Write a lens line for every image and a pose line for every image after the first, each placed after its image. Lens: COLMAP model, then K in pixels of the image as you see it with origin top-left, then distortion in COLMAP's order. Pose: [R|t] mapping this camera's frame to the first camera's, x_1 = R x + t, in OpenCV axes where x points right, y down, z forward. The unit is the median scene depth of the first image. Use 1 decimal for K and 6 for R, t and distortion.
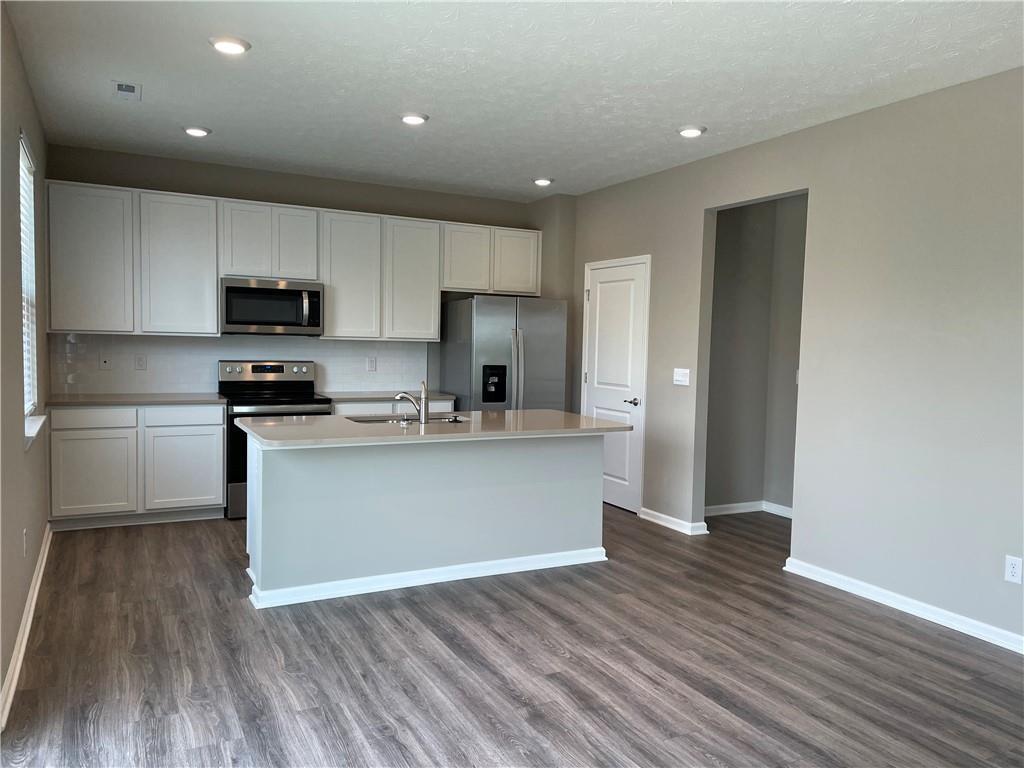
lens RADIAL K [[774.7, 0, 514.7], [0, 774.7, 383.8], [0, 0, 1]] dist [0.072697, -0.085600]
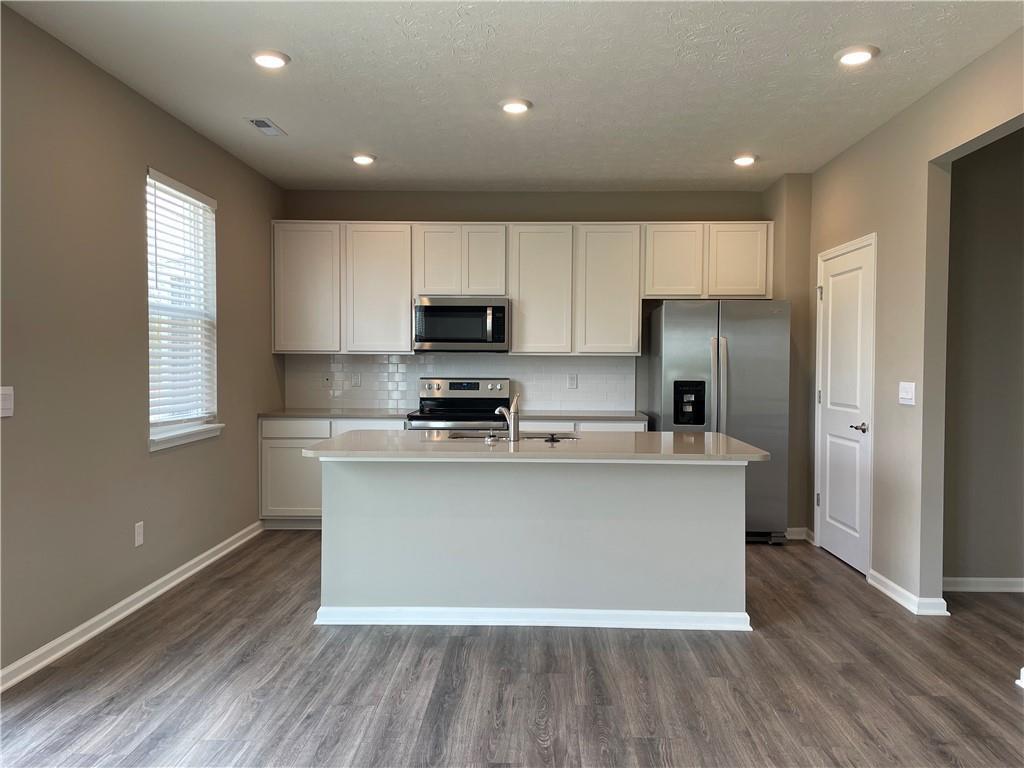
lens RADIAL K [[774.7, 0, 512.4], [0, 774.7, 374.6], [0, 0, 1]] dist [0.072697, -0.085600]
pose [[0.871288, -0.010606, -0.490658, 0.281821], [-0.013014, 0.998916, -0.044703, 0.012447], [0.490600, 0.045335, 0.870205, 0.196169]]
